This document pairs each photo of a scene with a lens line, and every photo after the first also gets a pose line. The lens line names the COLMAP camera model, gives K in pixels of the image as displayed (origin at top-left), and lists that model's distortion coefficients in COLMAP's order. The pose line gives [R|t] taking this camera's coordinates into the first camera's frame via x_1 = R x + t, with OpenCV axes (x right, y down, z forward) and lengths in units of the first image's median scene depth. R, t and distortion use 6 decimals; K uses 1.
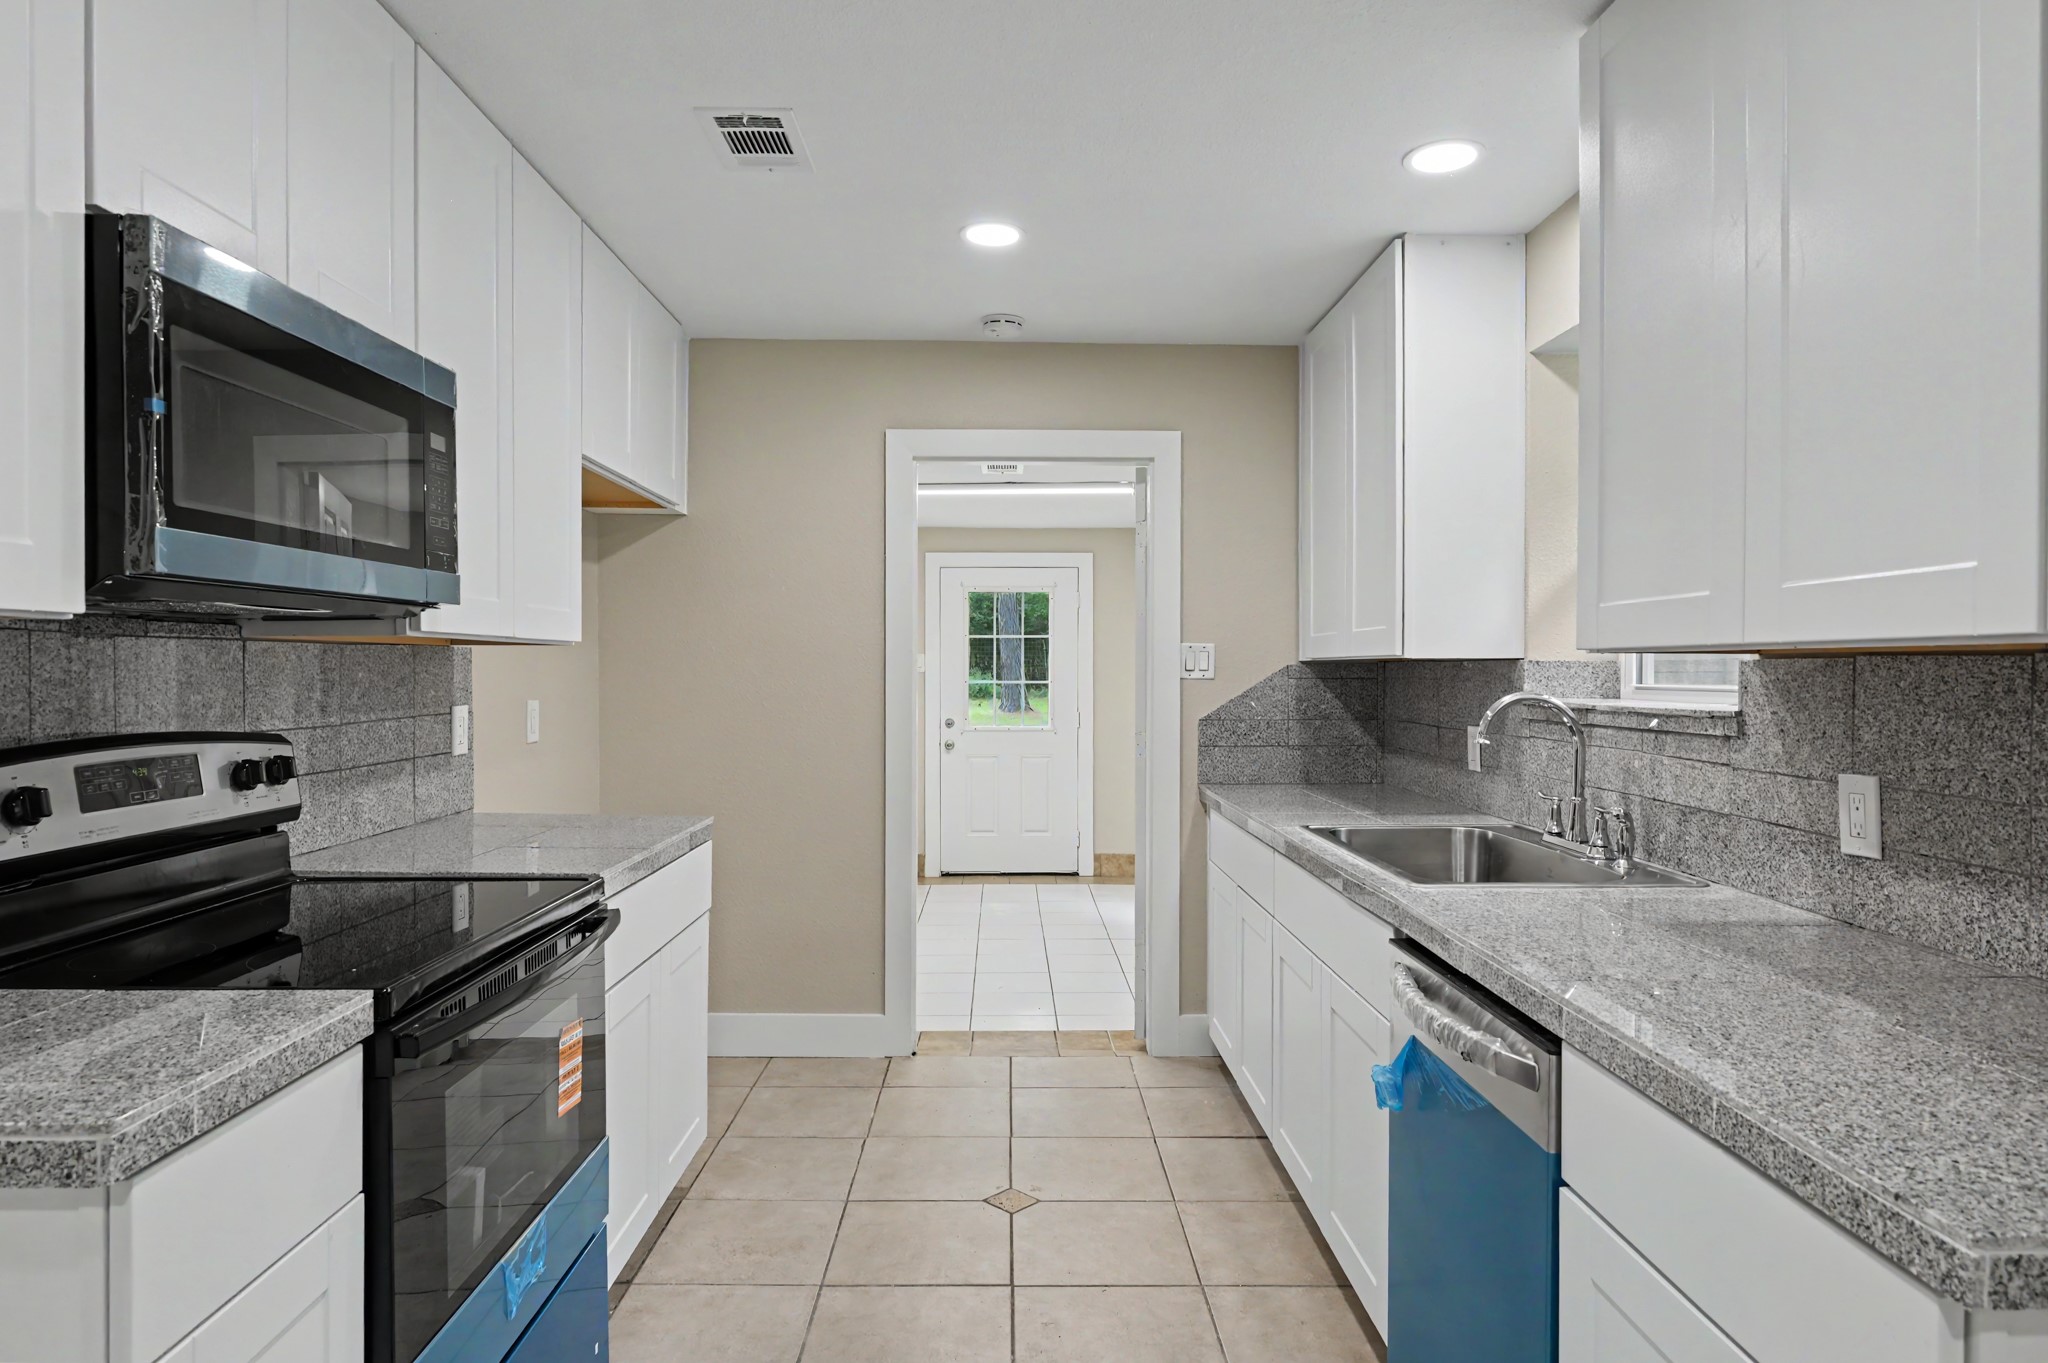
lens RADIAL K [[1187.7, 0, 1040.4], [0, 1187.7, 683.9], [0, 0, 1]] dist [-0.005503, 0.000704]
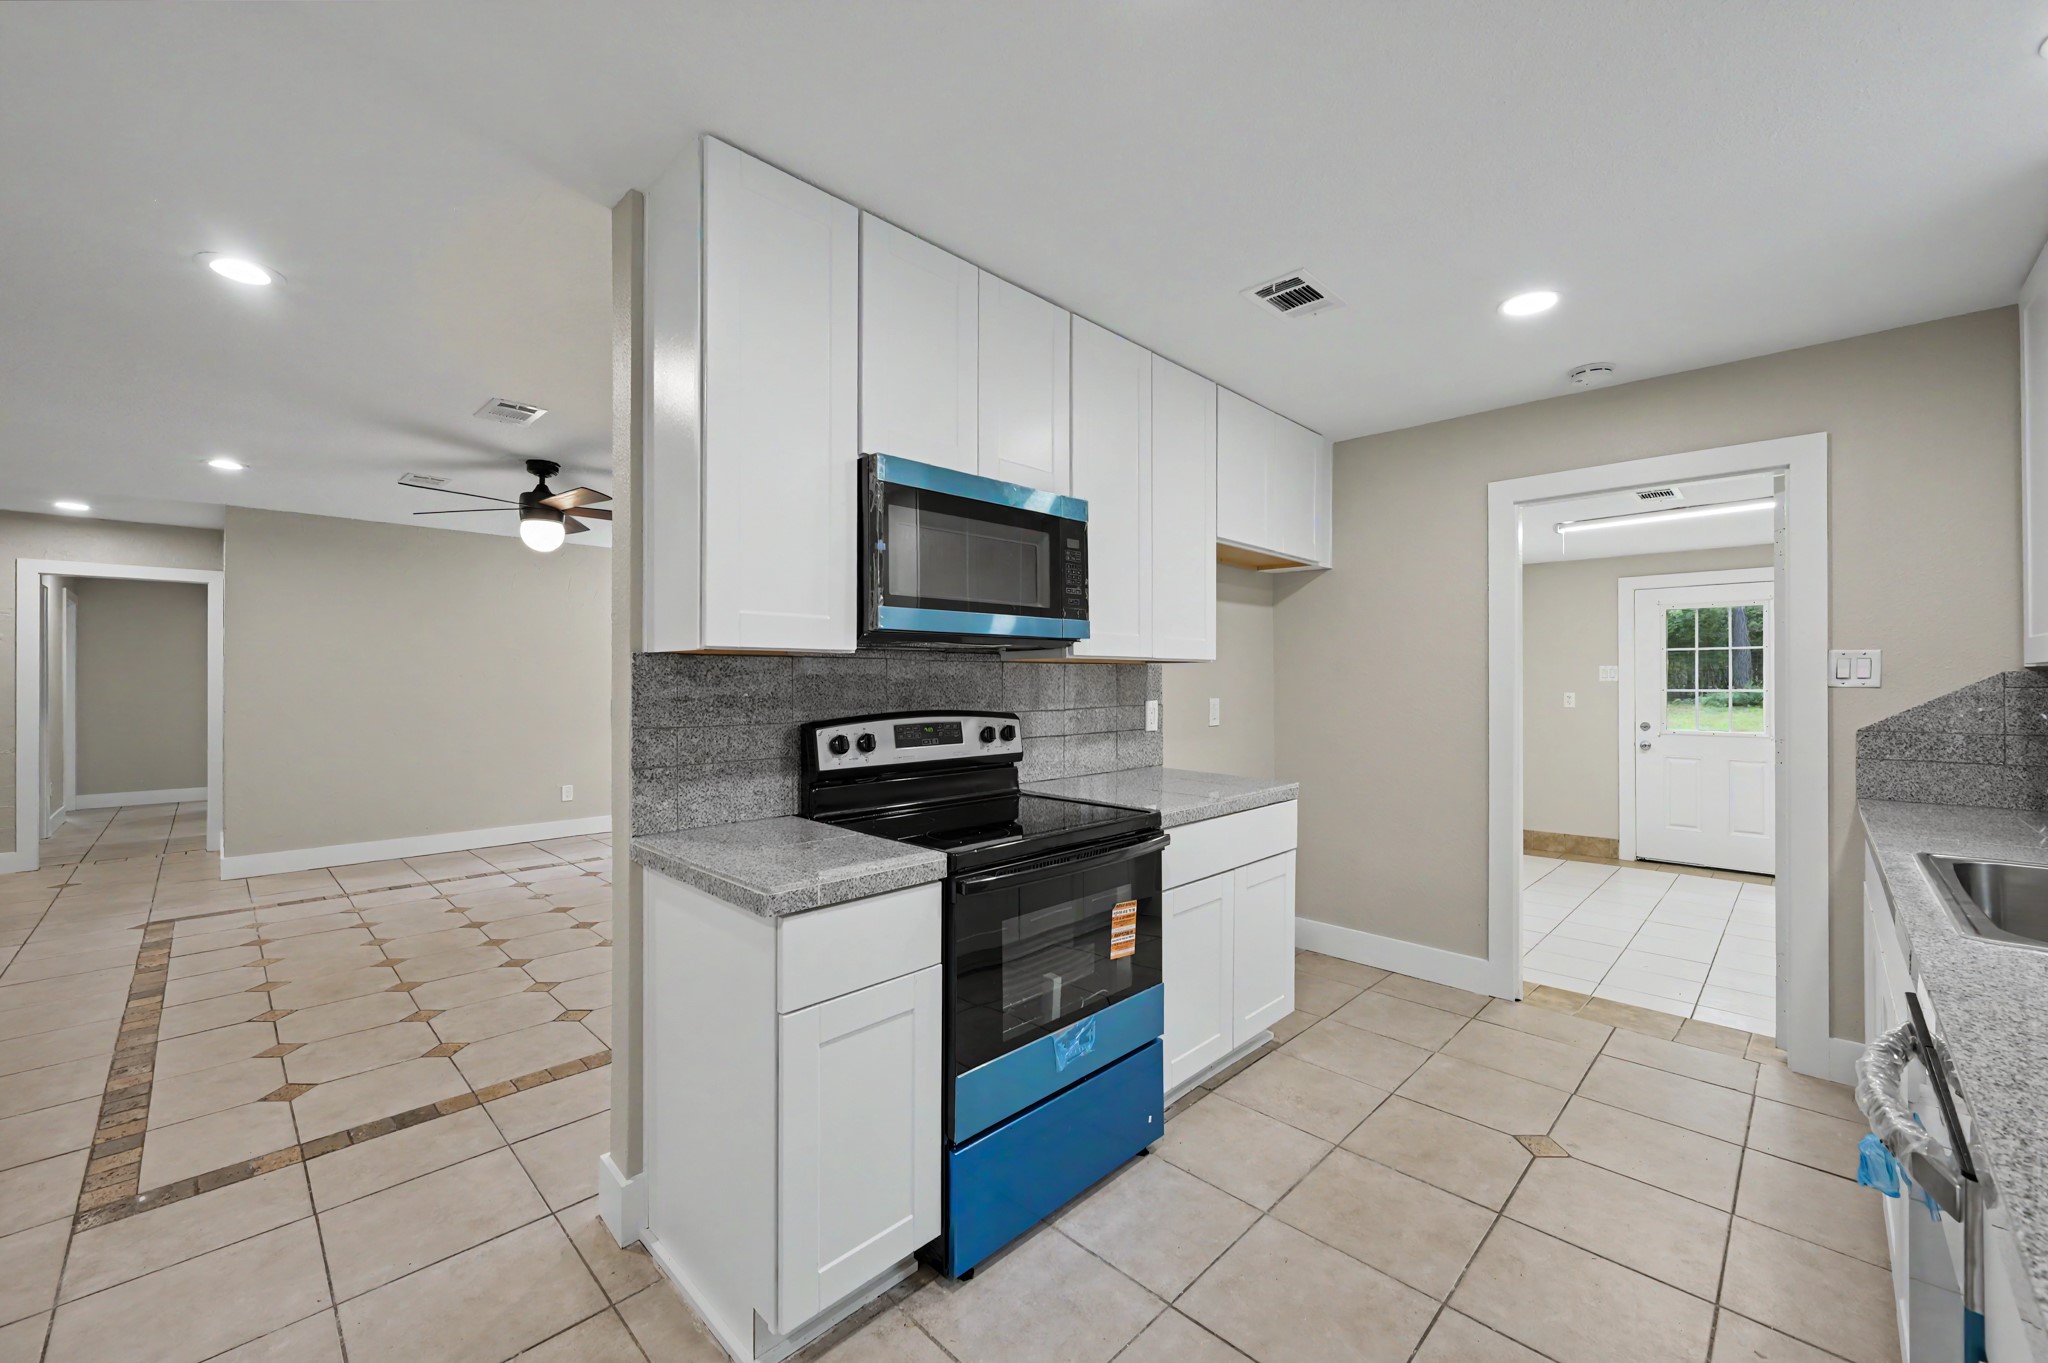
lens RADIAL K [[815.1, 0, 1033.5], [0, 815.1, 675.6], [0, 0, 1]] dist [0.000069, 0.000298]
pose [[0.696879, -0.004827, -0.717173, 0.196233], [-0.008001, 0.999863, -0.014504, 0.001606], [0.717144, 0.015845, 0.696745, 0.101940]]
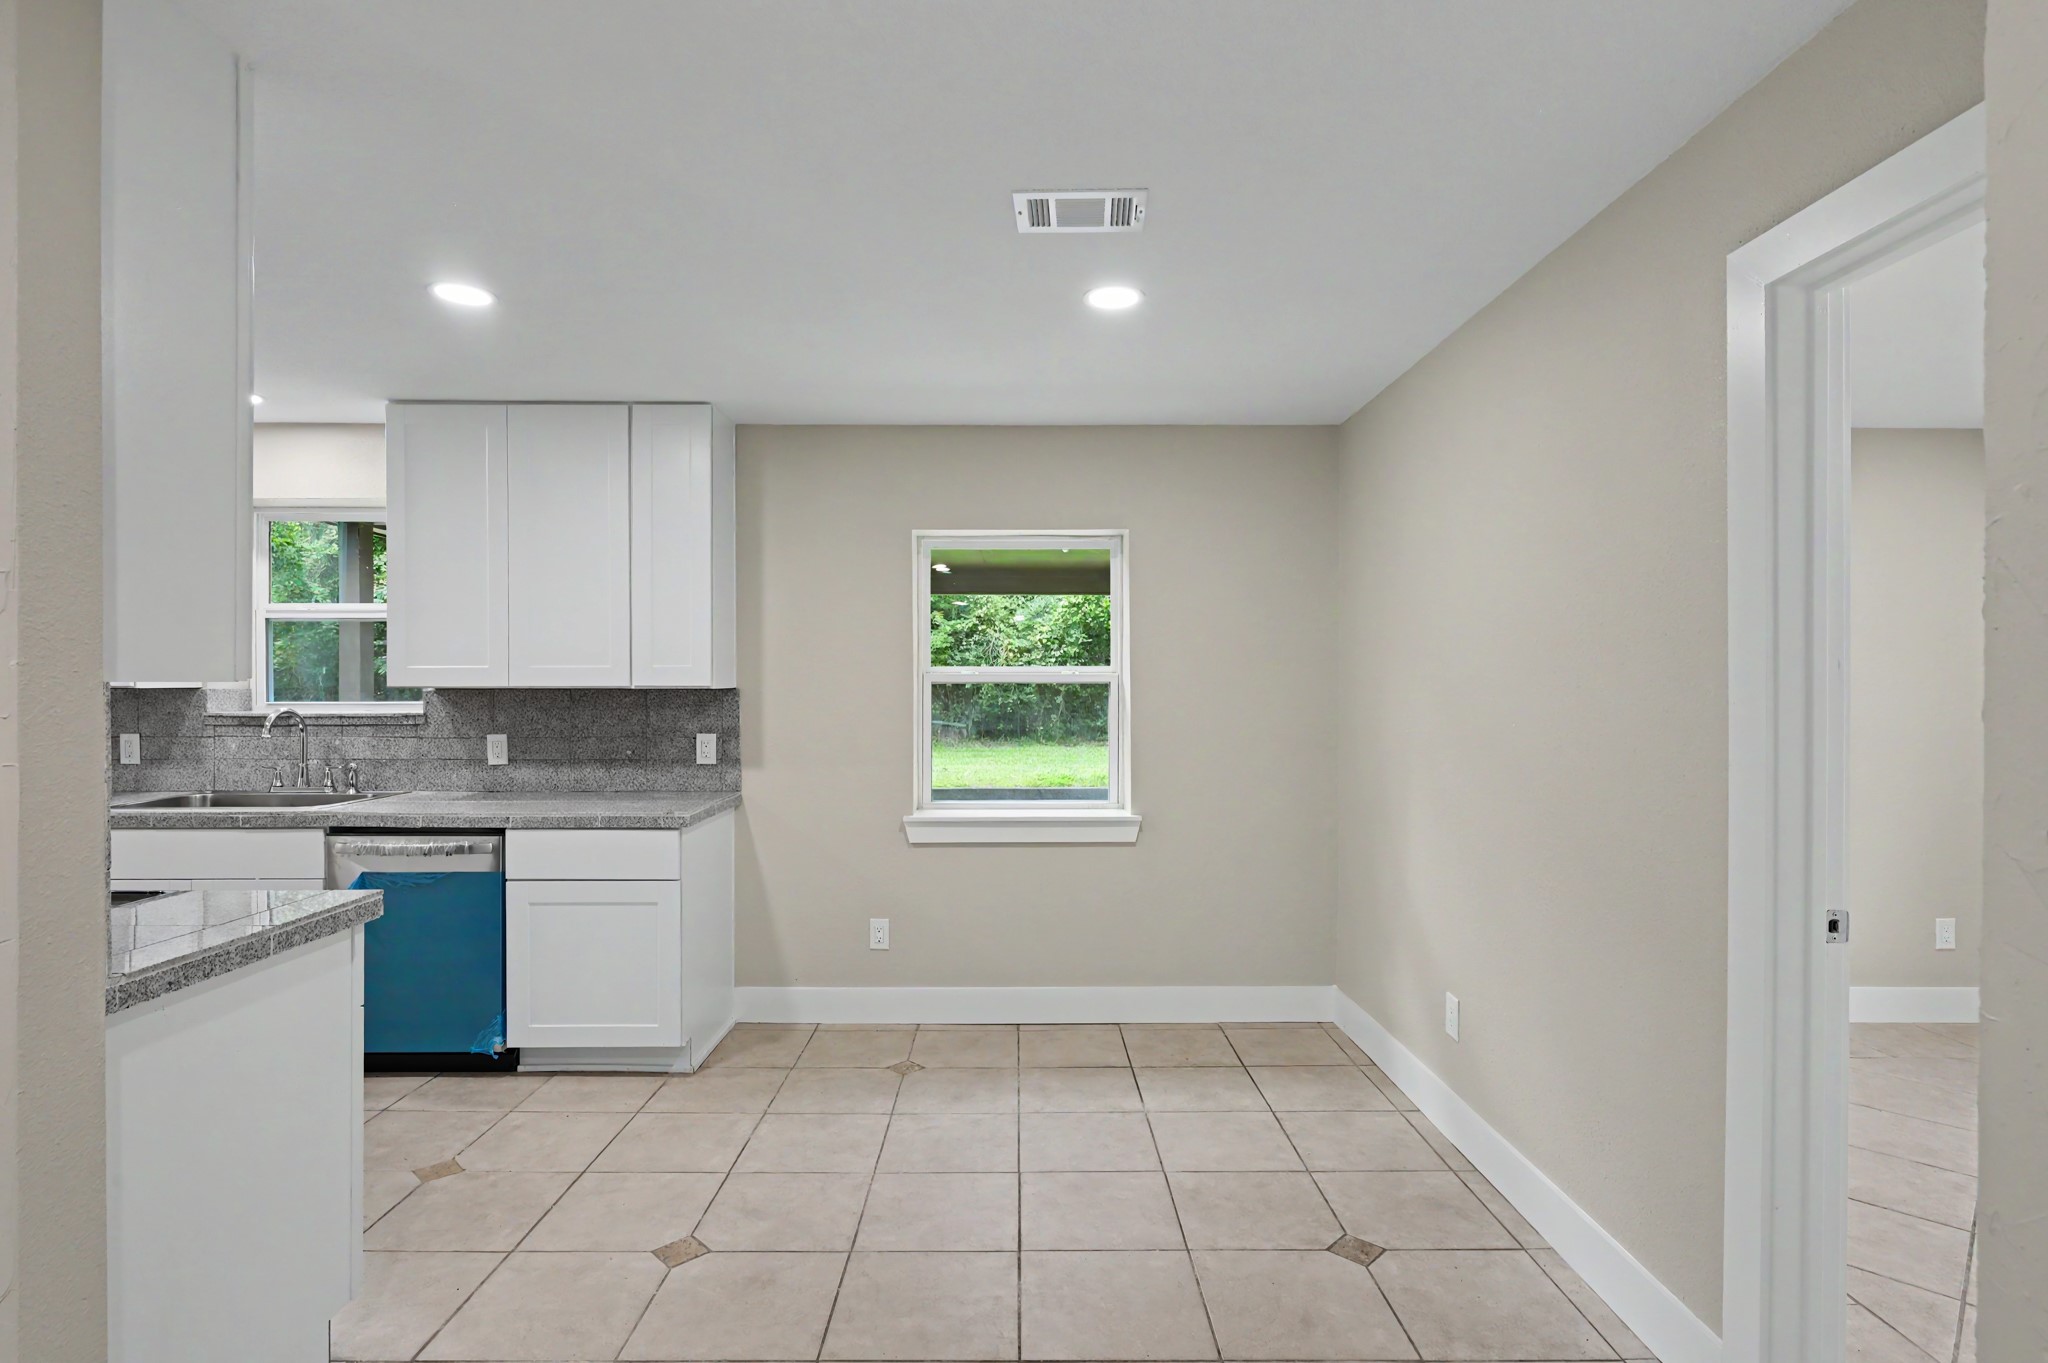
lens RADIAL K [[999.8, 0, 1018.3], [0, 999.8, 679.6], [0, 0, 1]] dist [-0.003561, 0.000297]
pose [[0.019483, -0.001753, 0.999809, -0.946705], [0.012883, 0.999916, 0.001503, -0.021182], [-0.999727, 0.012851, 0.019504, -0.131244]]
